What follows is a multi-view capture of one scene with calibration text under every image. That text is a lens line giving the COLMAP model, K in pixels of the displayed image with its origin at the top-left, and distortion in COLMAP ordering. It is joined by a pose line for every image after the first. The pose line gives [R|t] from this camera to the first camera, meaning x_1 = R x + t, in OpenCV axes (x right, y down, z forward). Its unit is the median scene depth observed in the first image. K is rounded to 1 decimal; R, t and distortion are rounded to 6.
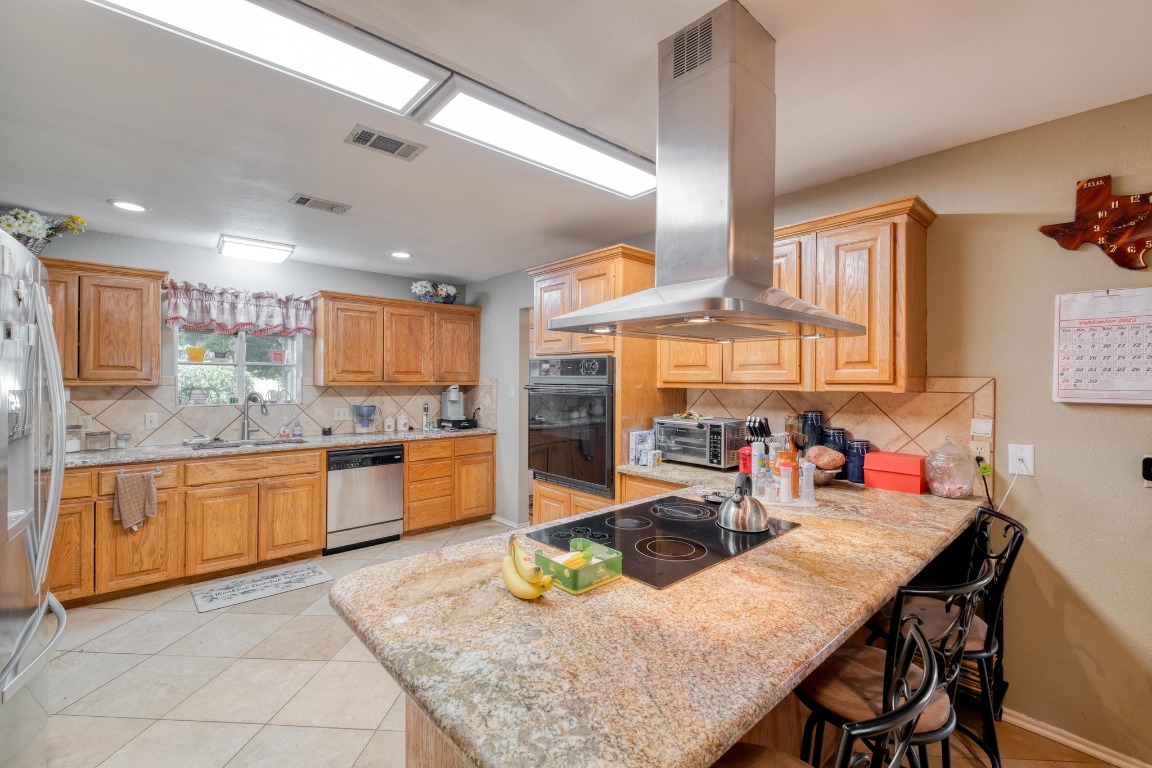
lens RADIAL K [[496.2, 0, 576.1], [0, 496.2, 384.5], [0, 0, 1]] dist [0.001015, -0.000861]
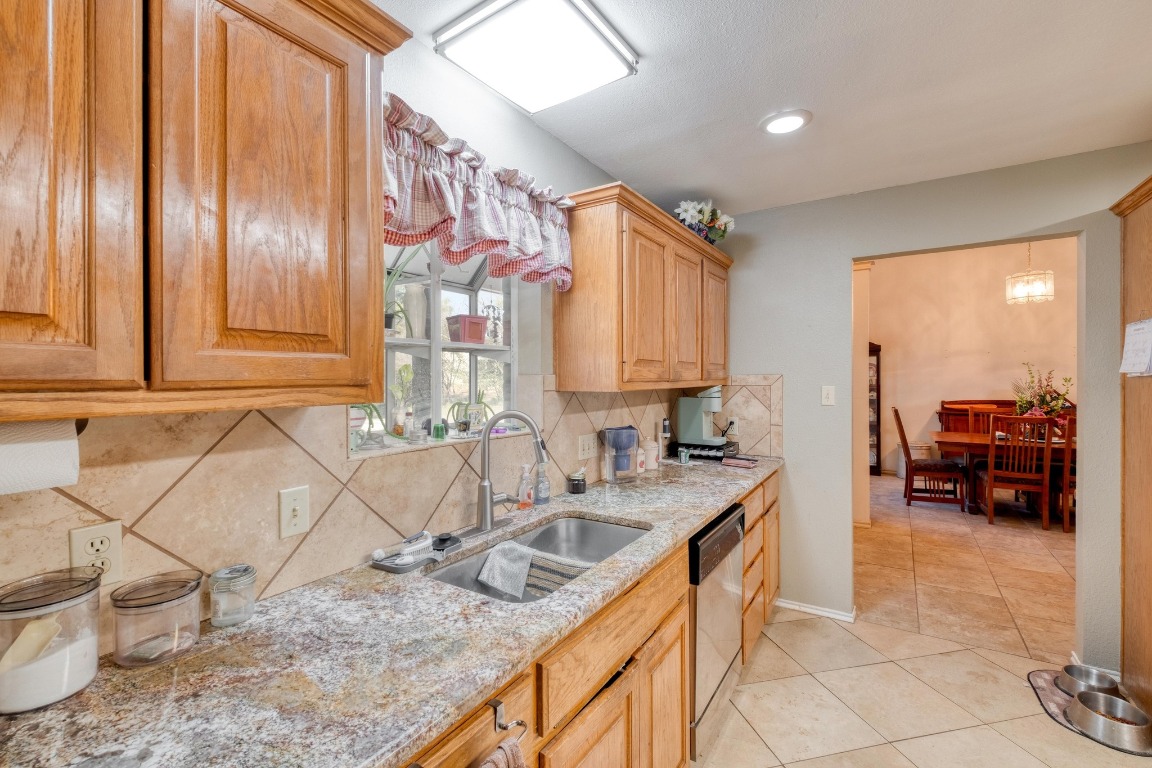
lens RADIAL K [[496.2, 0, 576.4], [0, 496.2, 381.8], [0, 0, 1]] dist [0.001015, -0.000861]
pose [[0.967478, -0.013357, 0.252601, -0.722030], [0.013292, 0.999910, 0.001964, -0.008684], [-0.252604, 0.001458, 0.967569, 0.609503]]
